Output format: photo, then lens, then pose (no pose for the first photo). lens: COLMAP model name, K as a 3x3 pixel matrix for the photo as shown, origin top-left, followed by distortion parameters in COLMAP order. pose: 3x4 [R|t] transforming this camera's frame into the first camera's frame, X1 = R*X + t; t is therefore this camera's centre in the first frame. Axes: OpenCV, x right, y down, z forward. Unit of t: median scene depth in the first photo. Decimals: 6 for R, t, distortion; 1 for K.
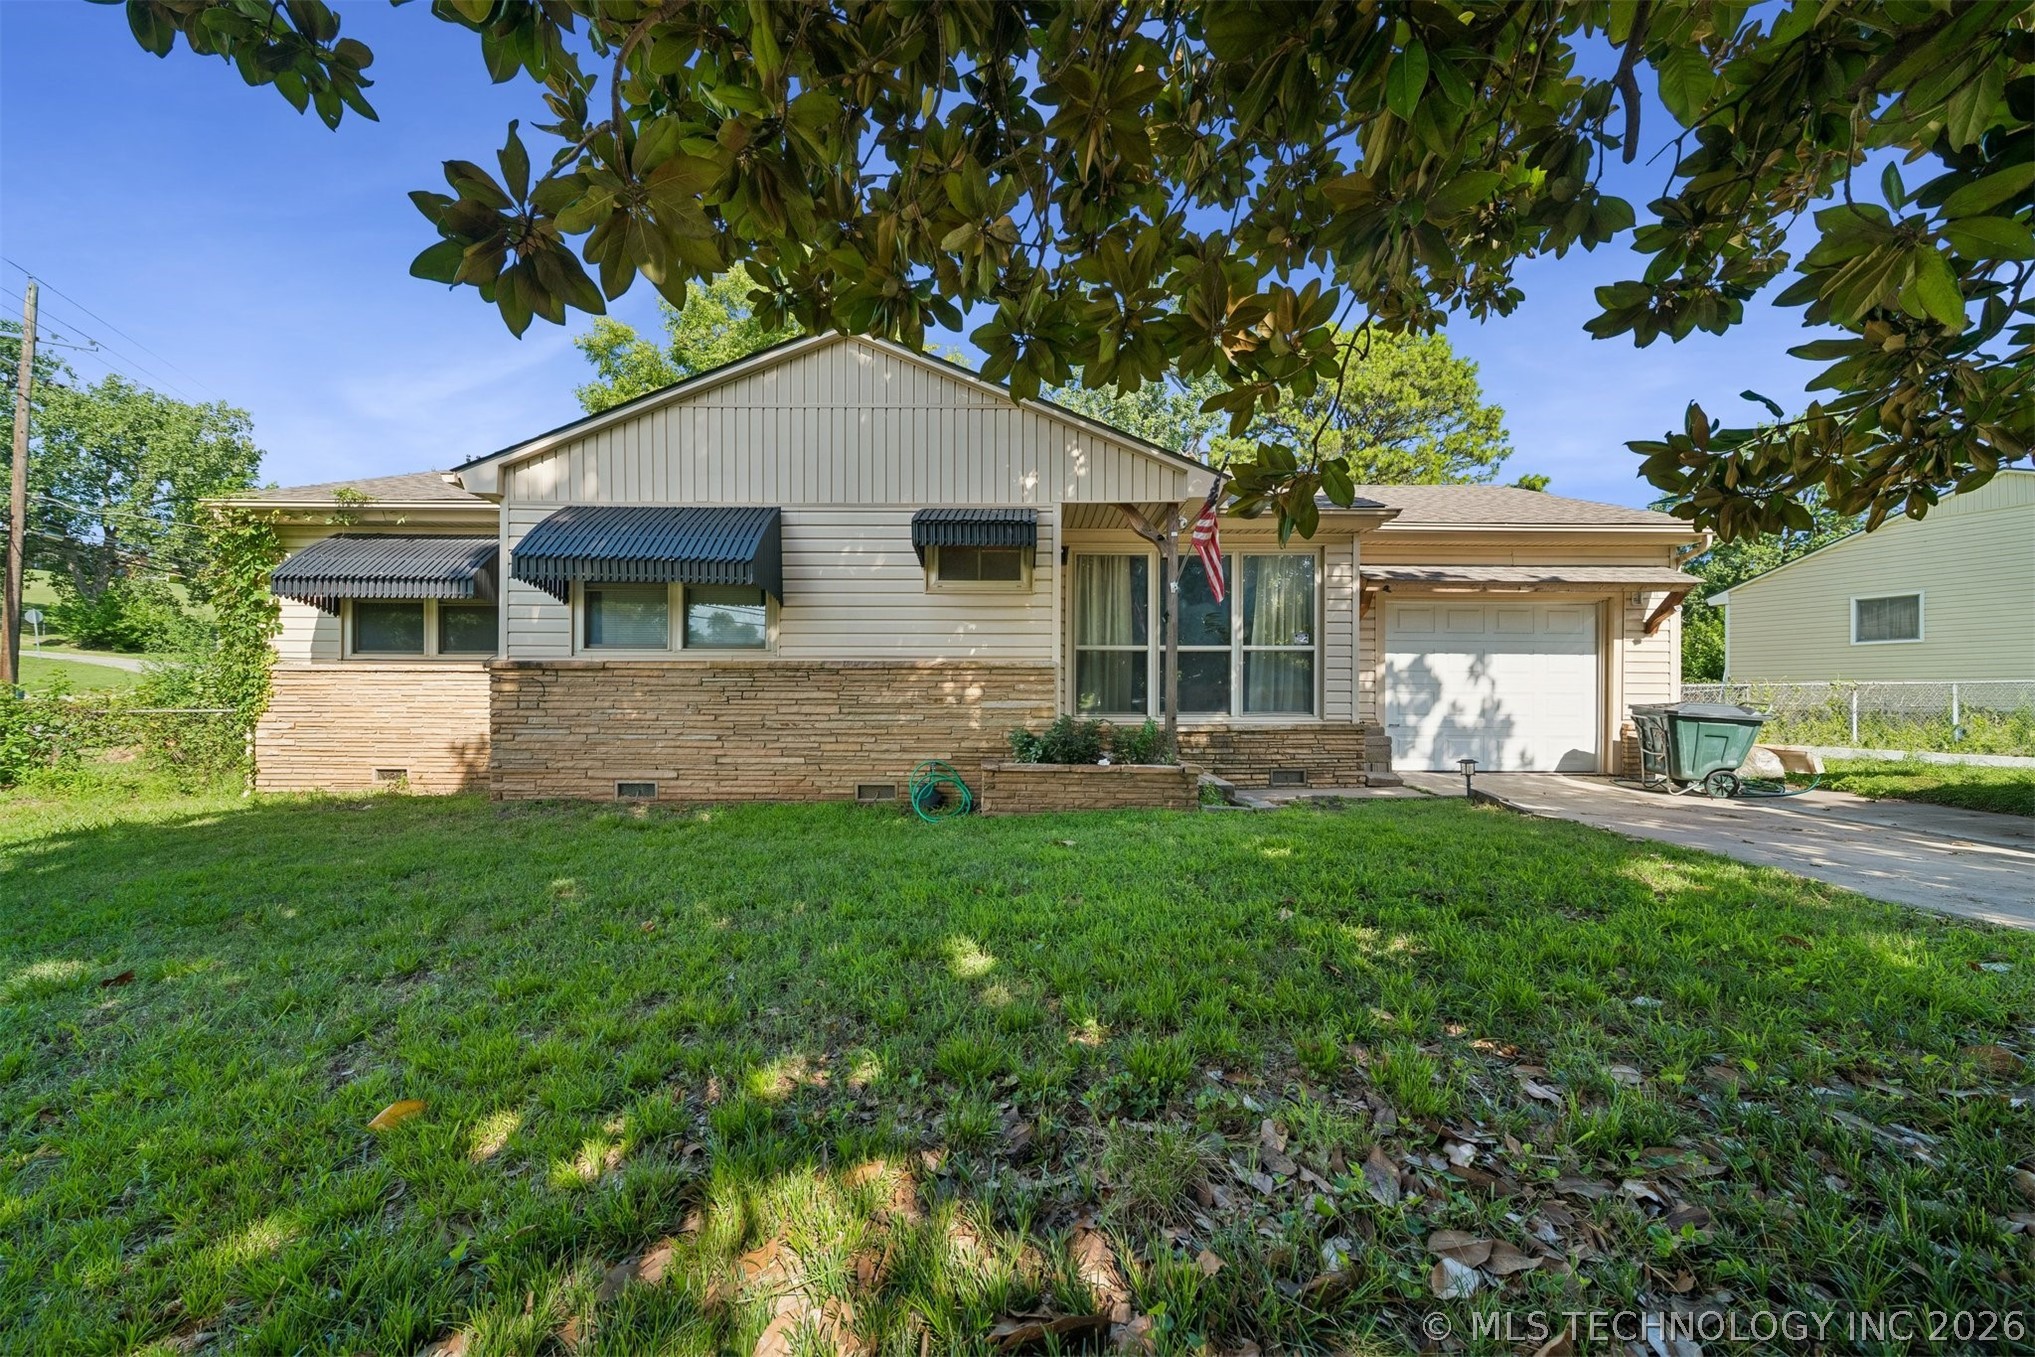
lens RADIAL K [[725.0, 0, 976.8], [0, 725.0, 688.3], [0, 0, 1]] dist [-0.000678, 0.000137]
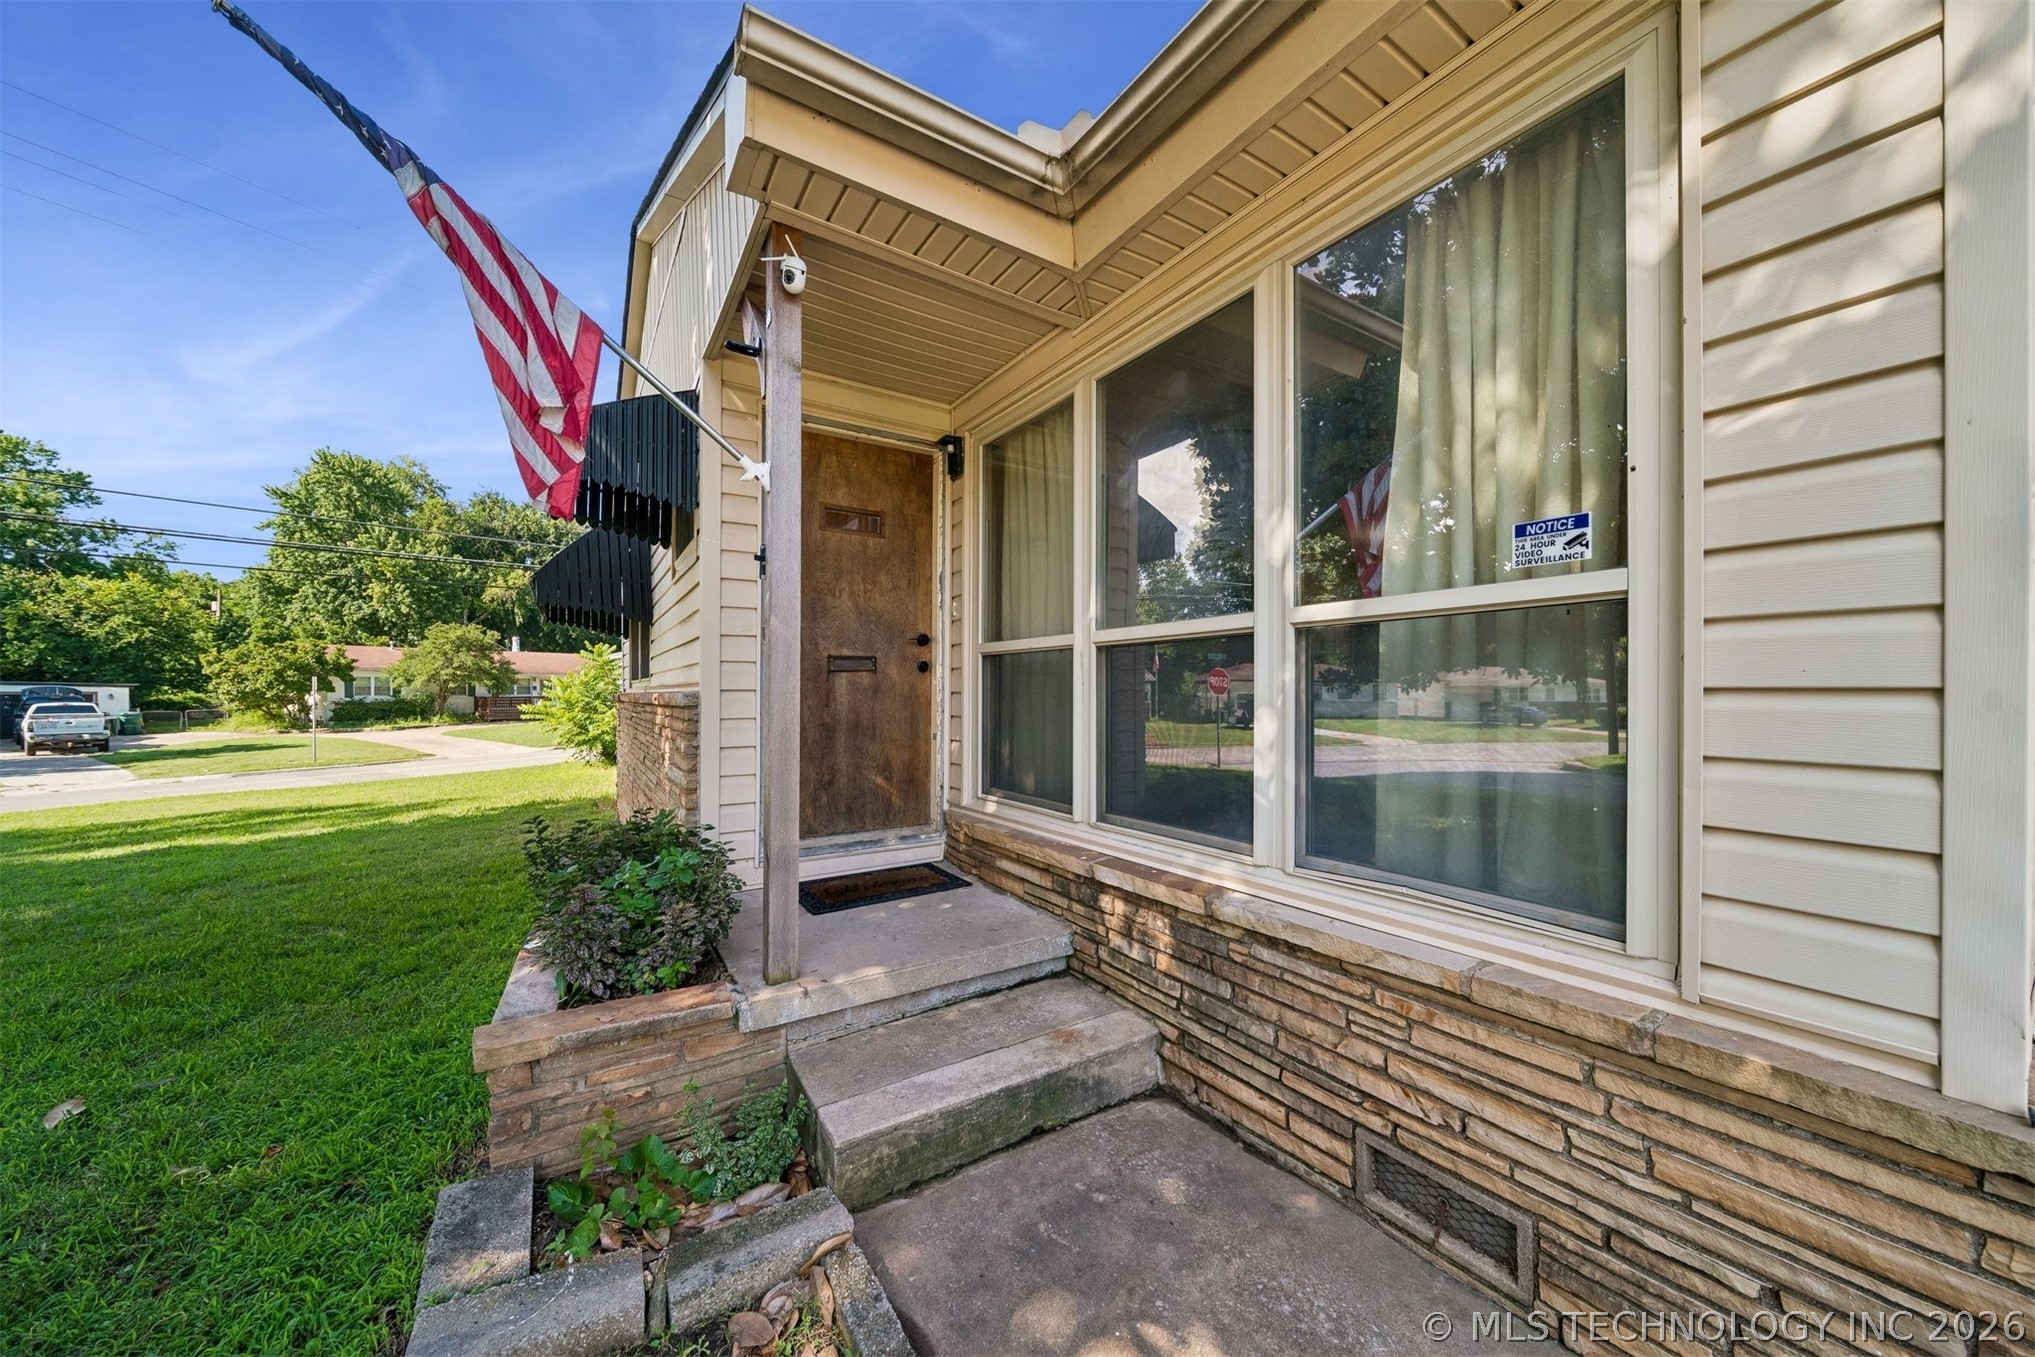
lens RADIAL K [[725.0, 0, 1025.1], [0, 725.0, 691.8], [0, 0, 1]] dist [-0.000678, 0.000137]
pose [[0.533856, -0.004005, -0.845566, 0.540347], [0.006544, 0.999978, -0.000604, -0.029859], [0.845550, -0.005211, 0.533871, 0.777493]]
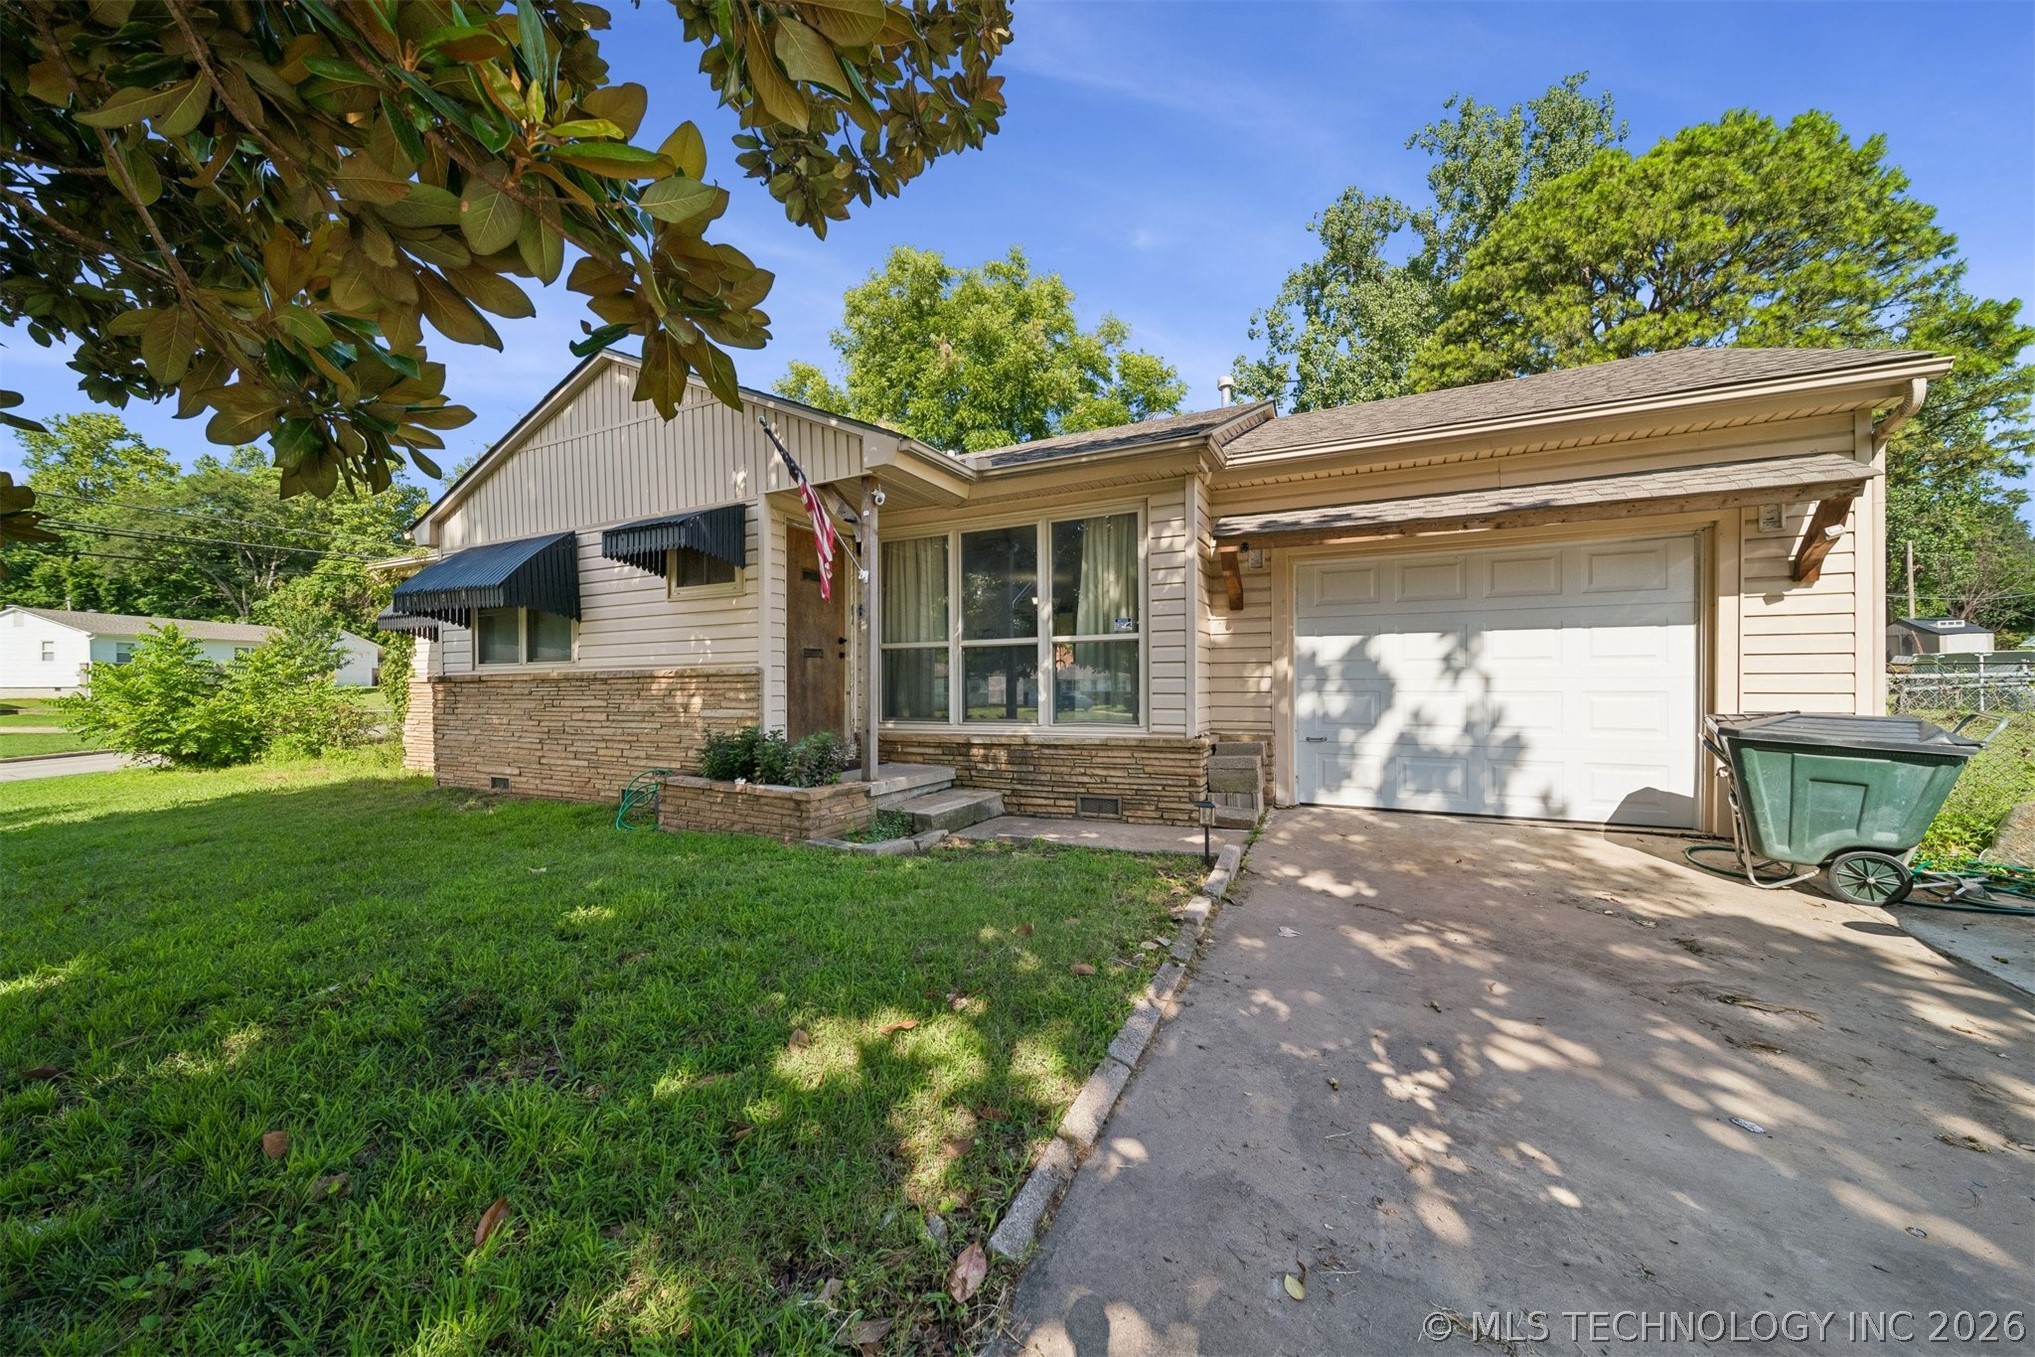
lens RADIAL K [[725.0, 0, 1027.4], [0, 725.0, 686.9], [0, 0, 1]] dist [-0.000678, 0.000137]
pose [[0.890953, -0.009806, -0.453989, 0.705376], [0.015354, 0.999846, 0.008536, -0.011969], [0.453835, -0.014575, 0.890966, 0.279930]]
